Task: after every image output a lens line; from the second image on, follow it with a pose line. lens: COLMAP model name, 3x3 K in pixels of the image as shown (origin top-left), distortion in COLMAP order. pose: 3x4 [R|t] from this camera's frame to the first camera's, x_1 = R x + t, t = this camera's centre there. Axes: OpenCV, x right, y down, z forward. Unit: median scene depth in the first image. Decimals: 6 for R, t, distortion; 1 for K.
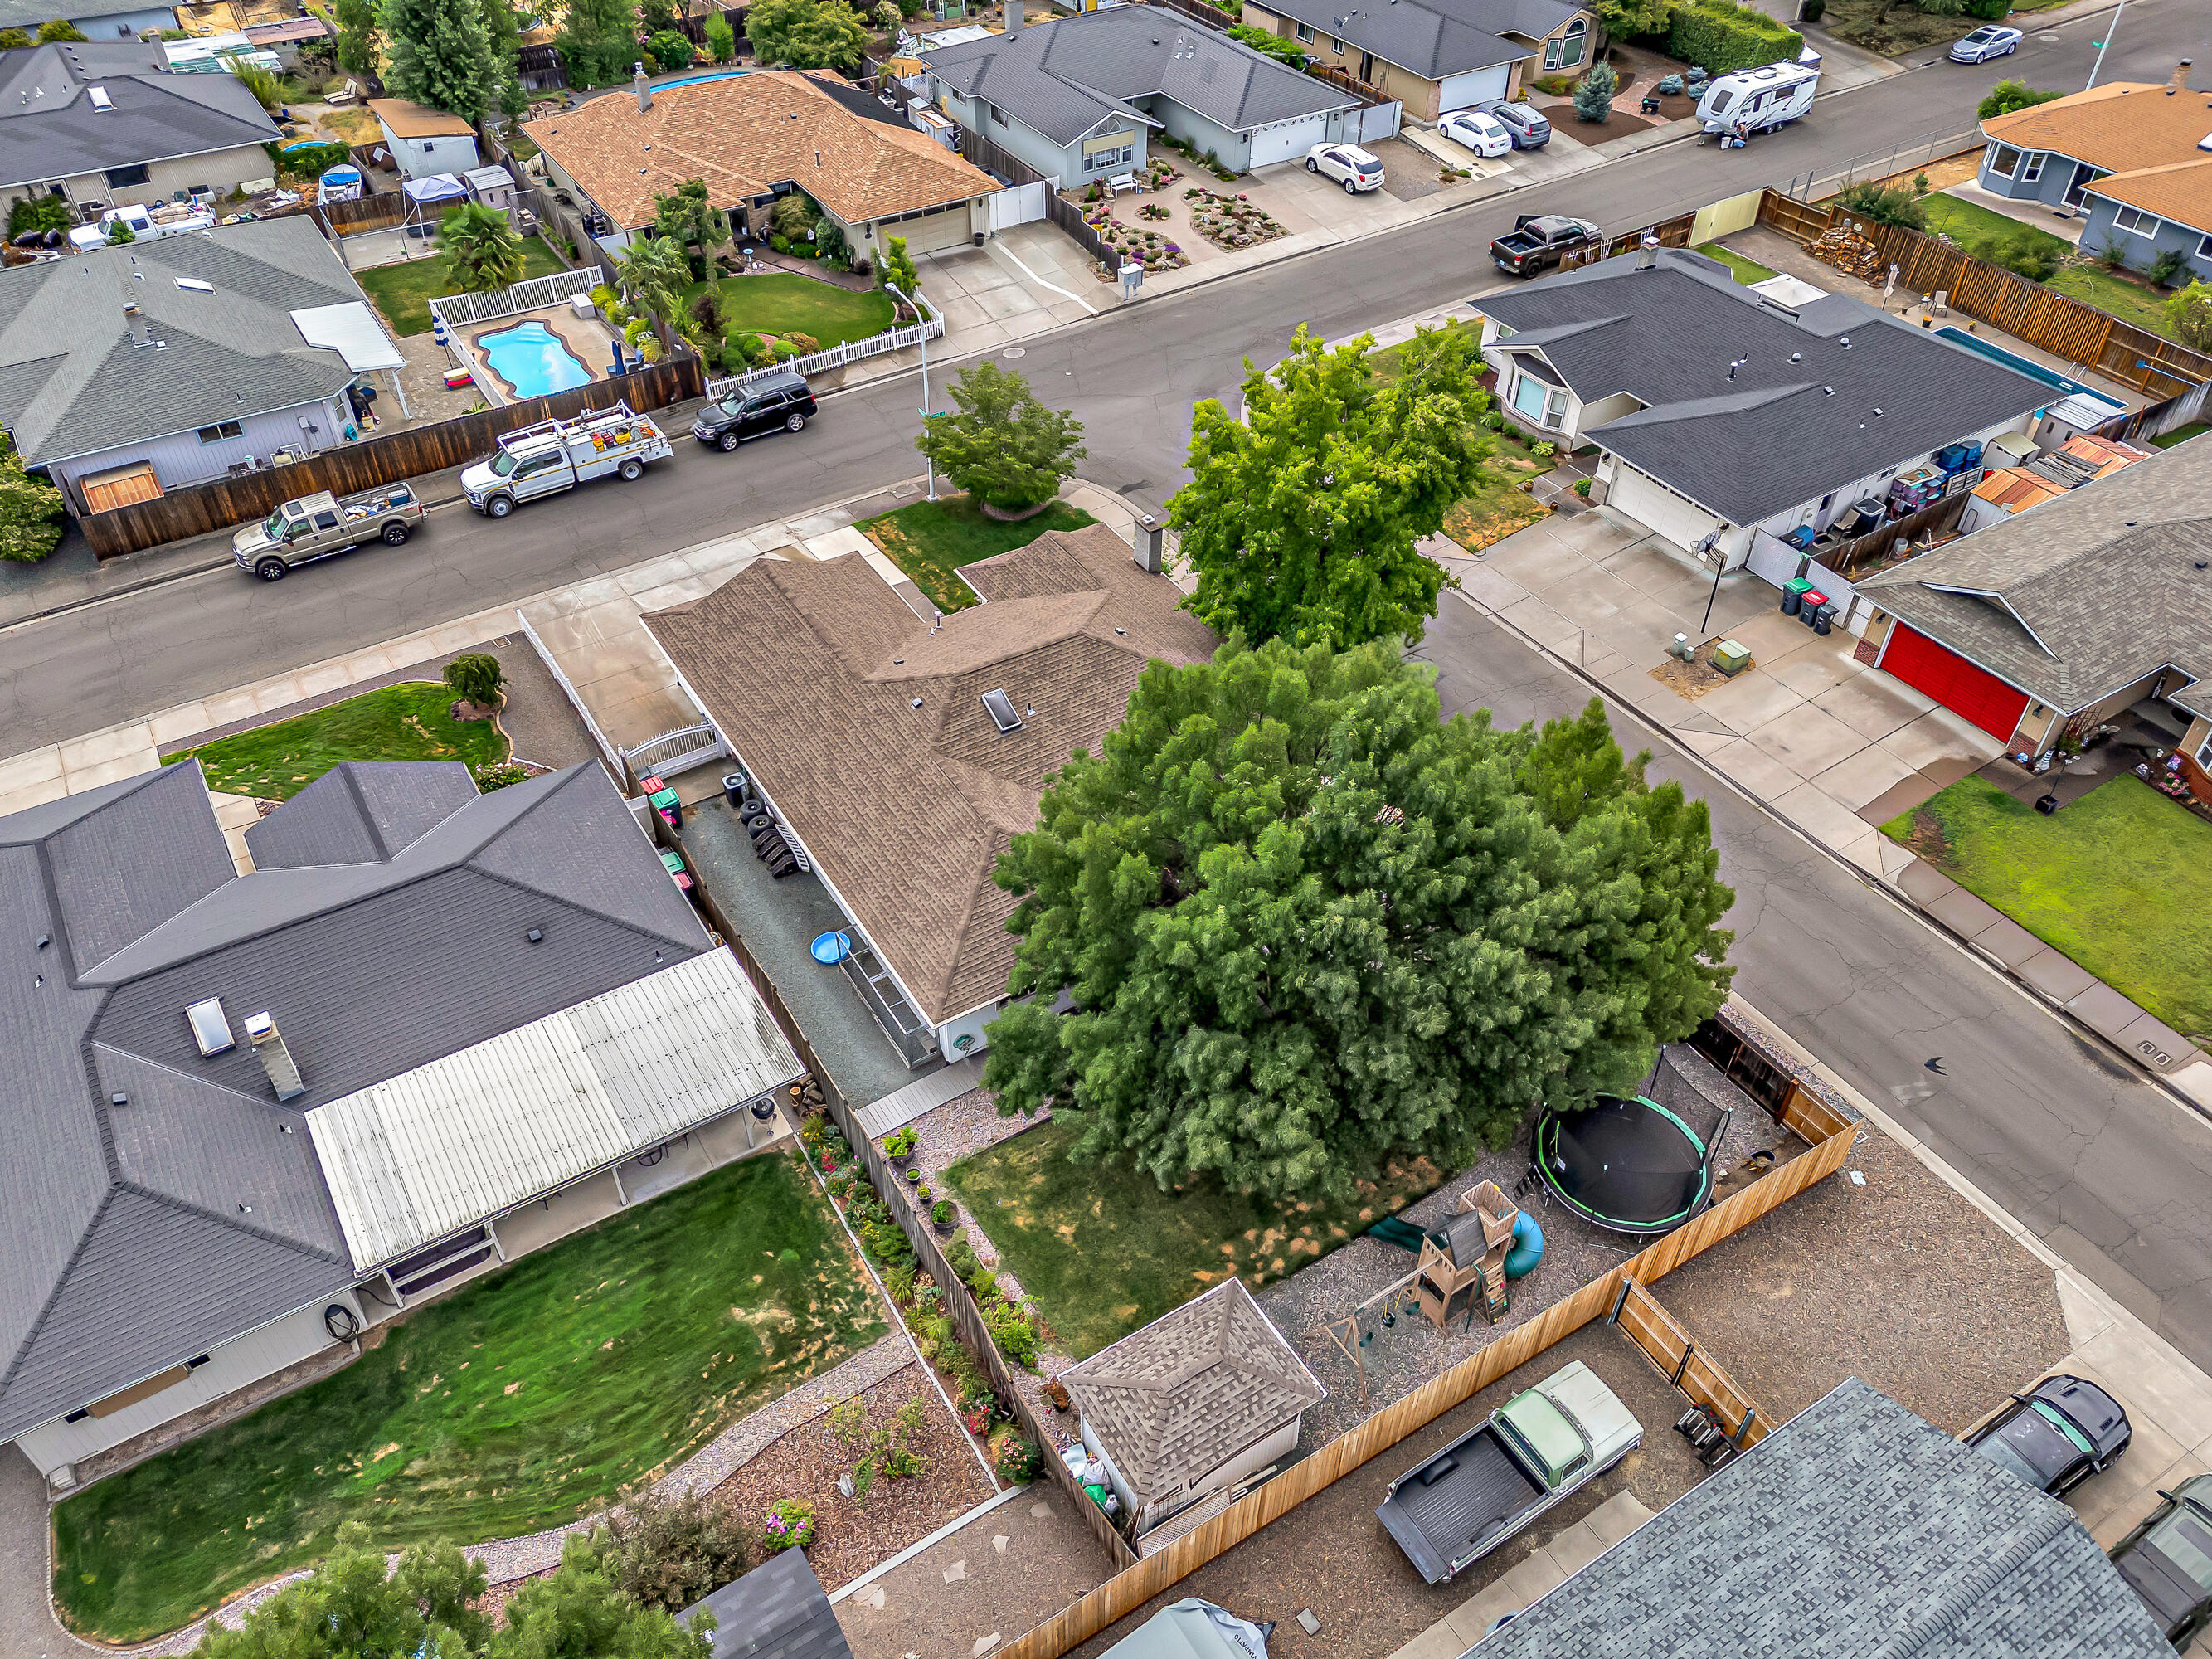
lens RADIAL K [[1648.0, 0, 1107.6], [0, 1648.0, 811.3], [0, 0, 1]] dist [0.078103, -0.080358]
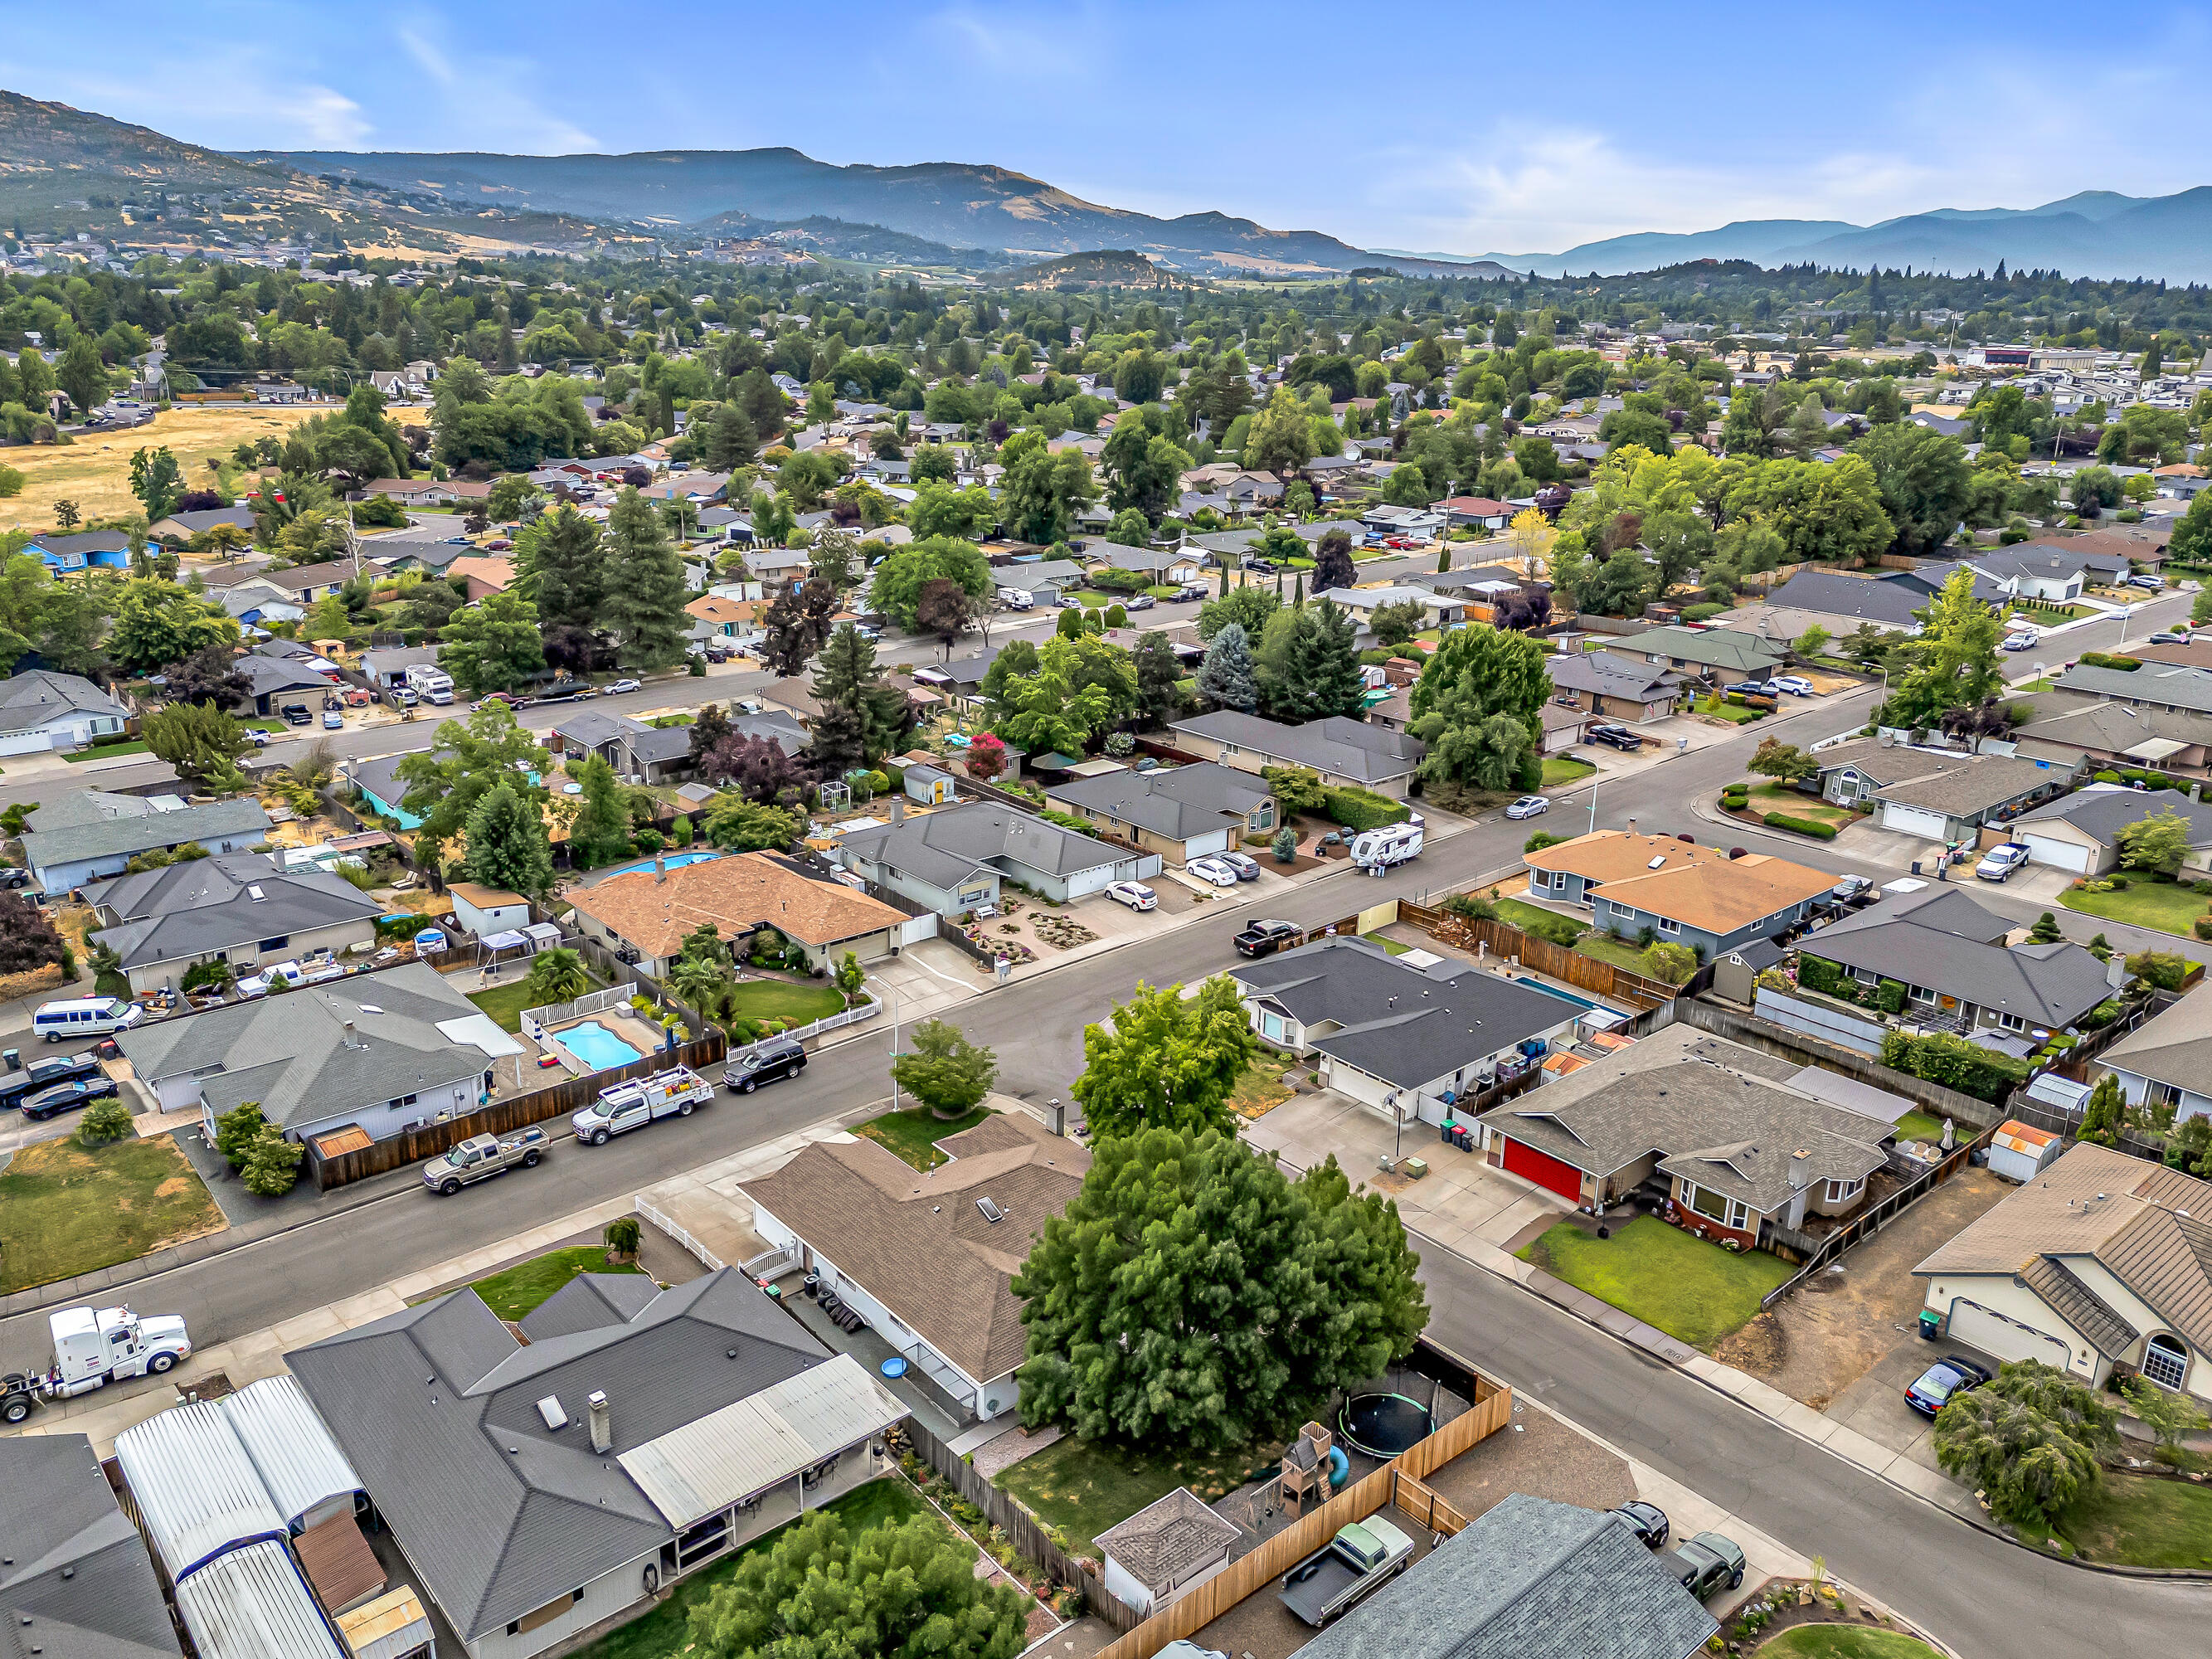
lens RADIAL K [[1648.0, 0, 1107.6], [0, 1648.0, 811.3], [0, 0, 1]] dist [0.078103, -0.080358]
pose [[0.987457, -0.035325, 0.153888, -0.144629], [0.095169, 0.910864, -0.401584, 0.193156], [-0.125985, 0.411192, 0.902801, -0.514679]]
